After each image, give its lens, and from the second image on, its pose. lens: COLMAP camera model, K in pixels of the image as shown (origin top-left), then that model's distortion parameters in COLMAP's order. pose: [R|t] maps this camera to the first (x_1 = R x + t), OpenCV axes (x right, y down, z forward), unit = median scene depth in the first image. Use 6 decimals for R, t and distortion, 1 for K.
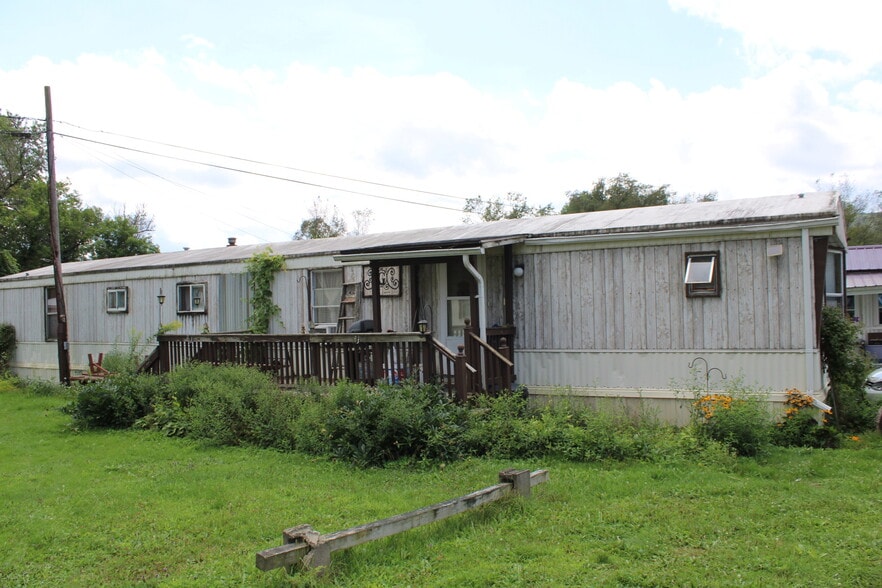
lens RADIAL K [[744.5, 0, 427.8], [0, 744.5, 303.2], [0, 0, 1]] dist [-0.168846, 0.160468]
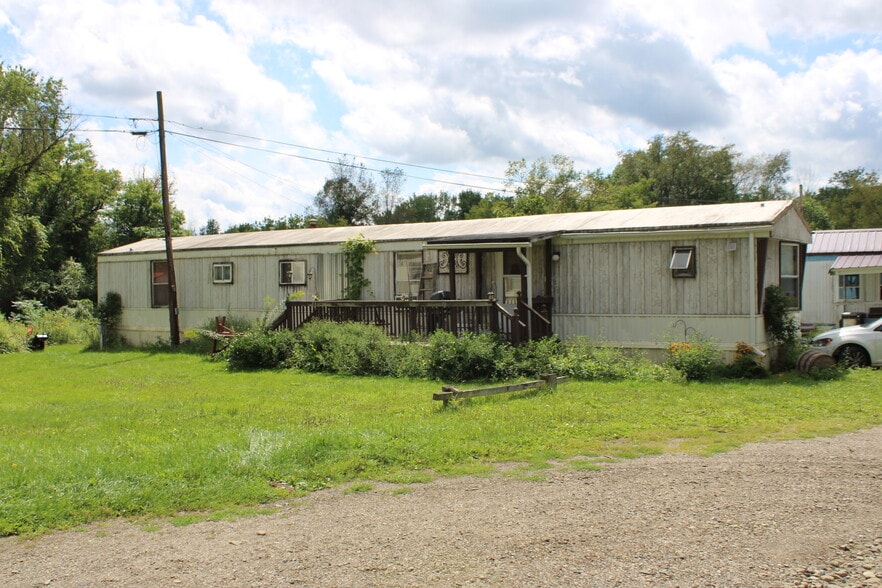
lens RADIAL K [[895.3, 0, 411.3], [0, 895.3, 307.2], [0, 0, 1]] dist [-0.135190, 0.172377]
pose [[0.998663, 0.009741, -0.050774, -0.062738], [-0.007662, 0.999131, 0.040976, -0.016086], [0.051129, -0.040532, 0.997869, -0.688648]]
